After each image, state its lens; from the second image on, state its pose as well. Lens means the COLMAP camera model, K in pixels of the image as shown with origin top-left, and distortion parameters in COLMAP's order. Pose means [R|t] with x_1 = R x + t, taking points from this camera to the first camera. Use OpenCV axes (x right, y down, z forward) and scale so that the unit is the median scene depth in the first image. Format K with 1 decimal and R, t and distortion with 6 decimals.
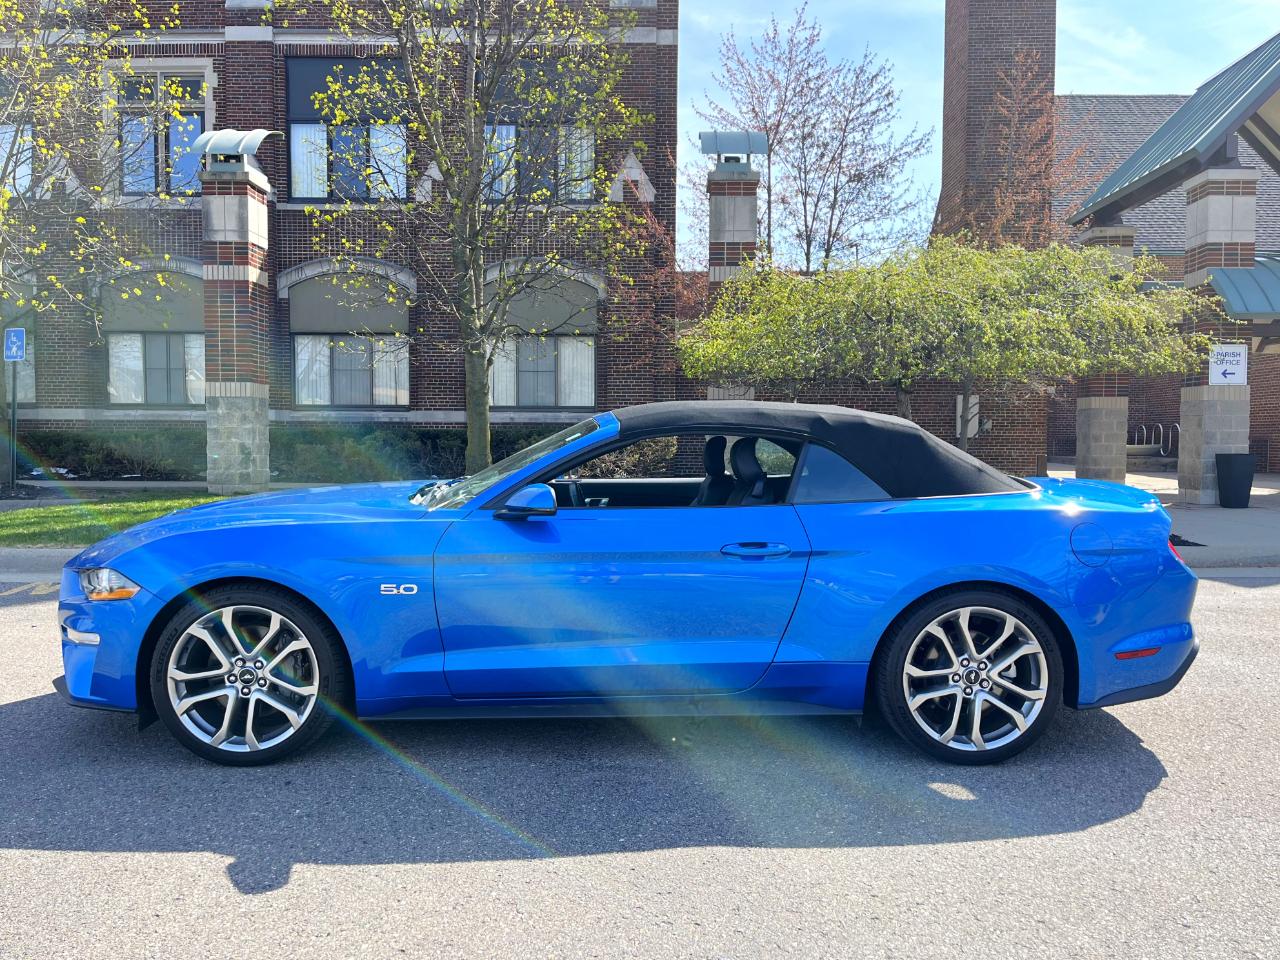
lens RADIAL K [[990.0, 0, 640.4], [0, 990.0, 486.7], [0, 0, 1]] dist [0.060810, -0.094273]
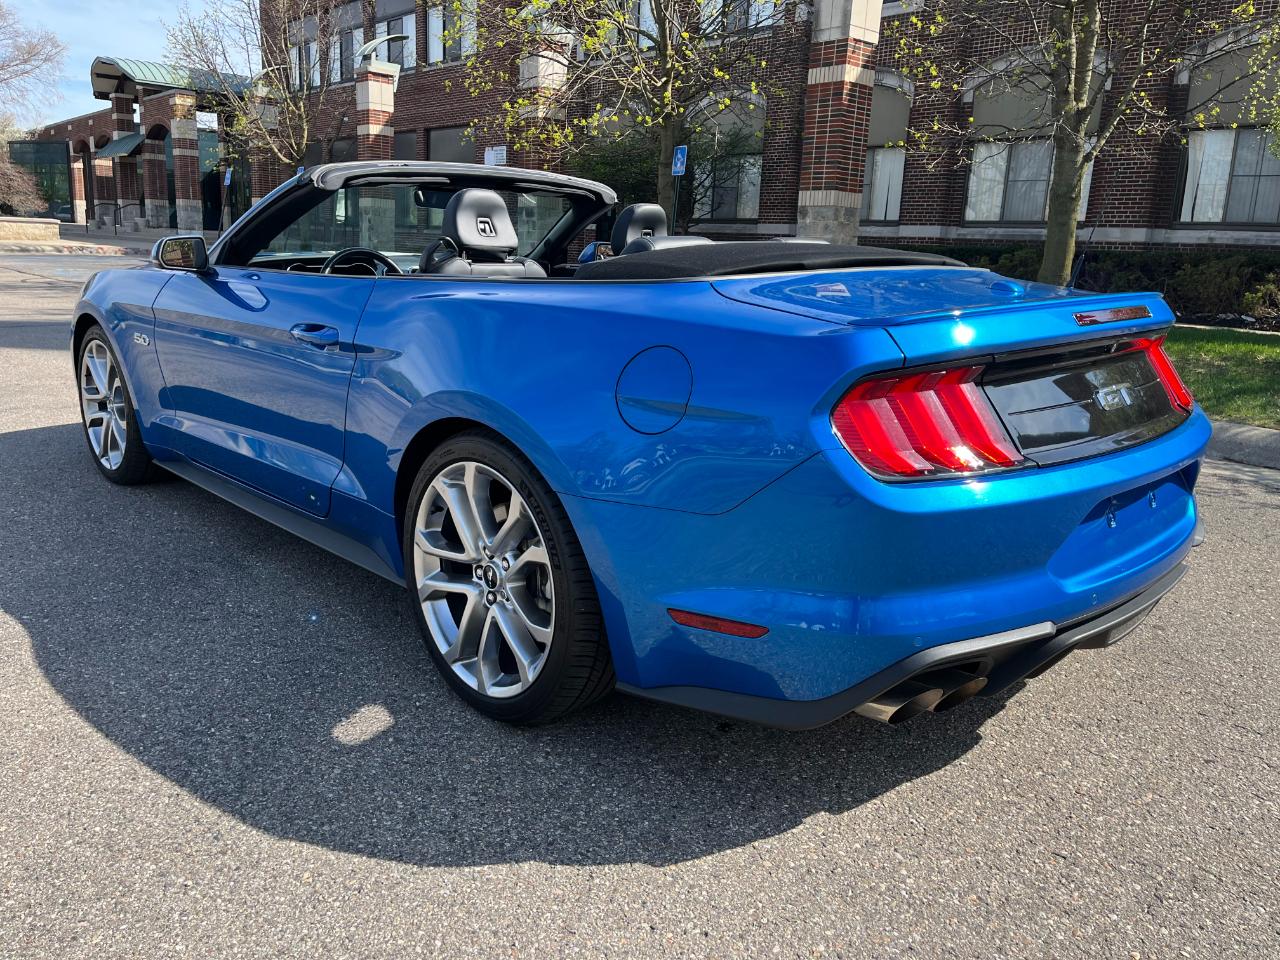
lens RADIAL K [[974.5, 0, 636.5], [0, 974.5, 479.7], [0, 0, 1]] dist [0.060879, -0.095763]
pose [[0.674027, 0.192217, -0.713260, 0.222595], [-0.075038, 0.978374, 0.192753, 0.002656], [0.734885, -0.076399, 0.673875, 0.182572]]
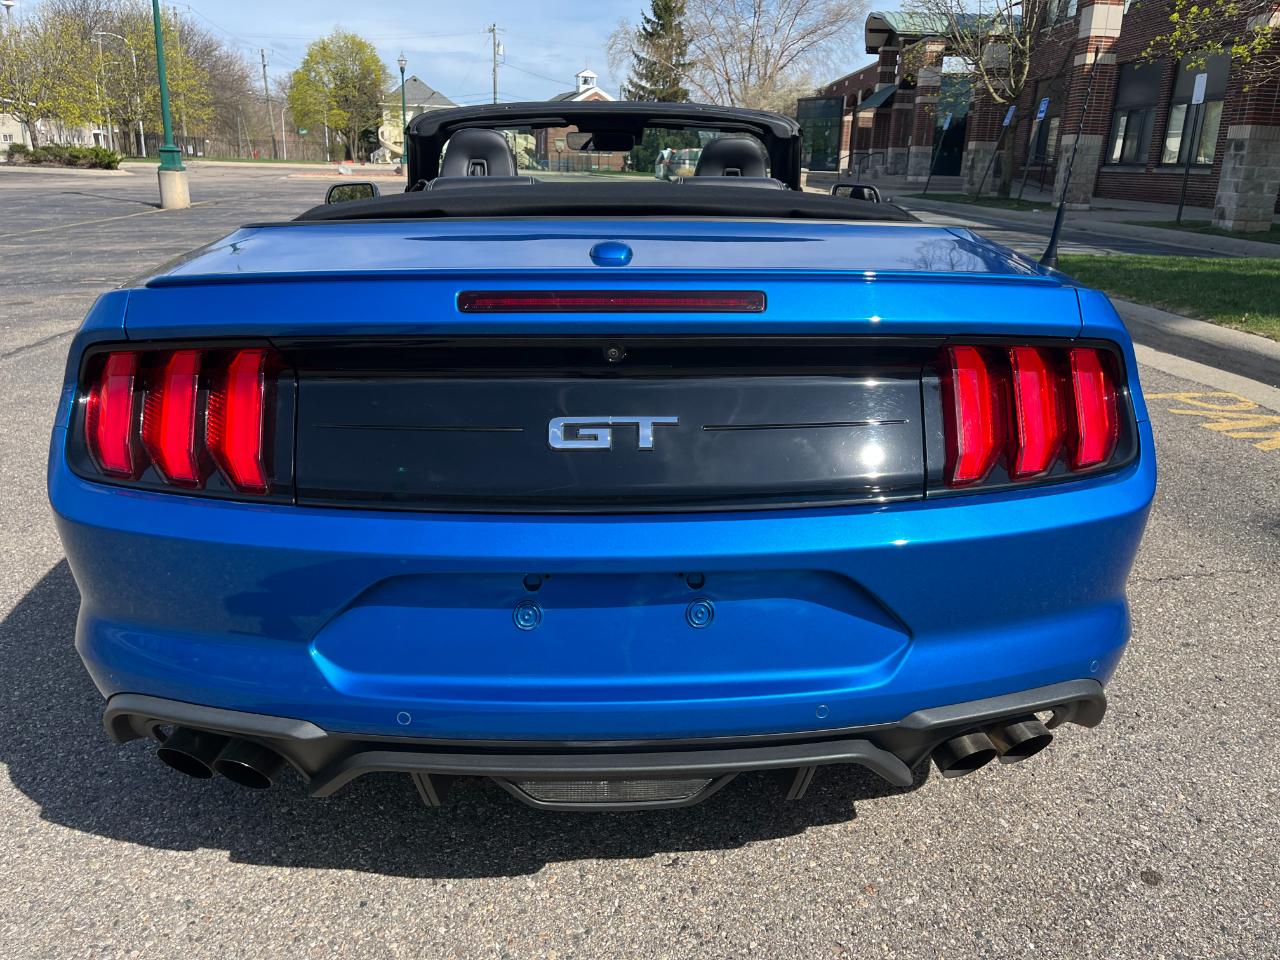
lens RADIAL K [[980.0, 0, 618.8], [0, 980.0, 471.5], [0, 0, 1]] dist [0.059258, -0.094591]
pose [[-0.012691, 0.289845, -0.956989, 0.255103], [-0.068547, 0.954563, 0.290019, -0.010947], [0.997567, 0.069280, 0.007754, 0.345197]]
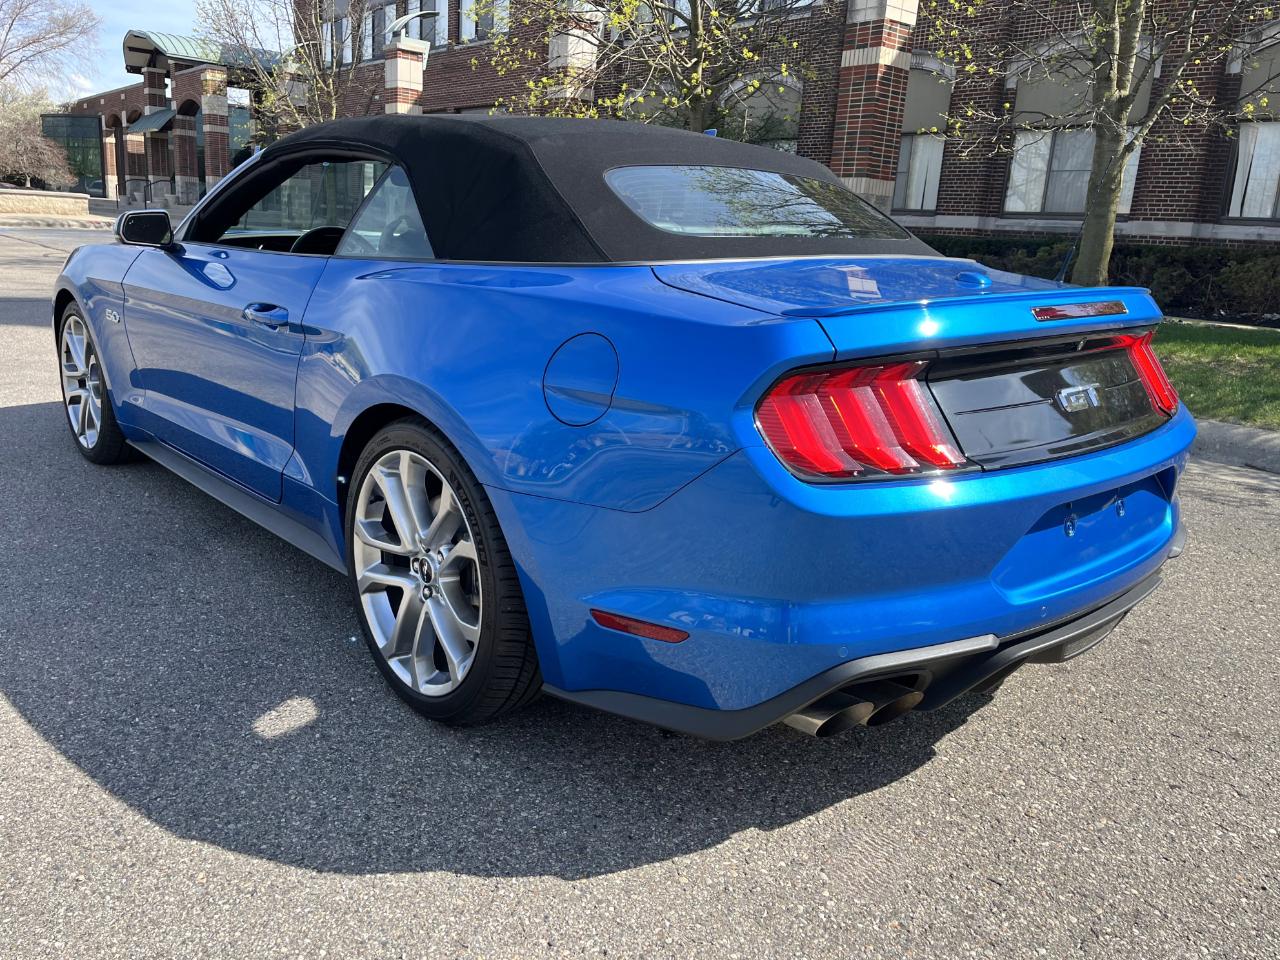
lens RADIAL K [[990.0, 0, 640.4], [0, 990.0, 486.7], [0, 0, 1]] dist [0.060810, -0.094273]
pose [[0.648482, 0.220580, -0.728571, 0.228725], [-0.093841, 0.972961, 0.211045, 0.001786], [0.755424, -0.068489, 0.651647, 0.196669]]
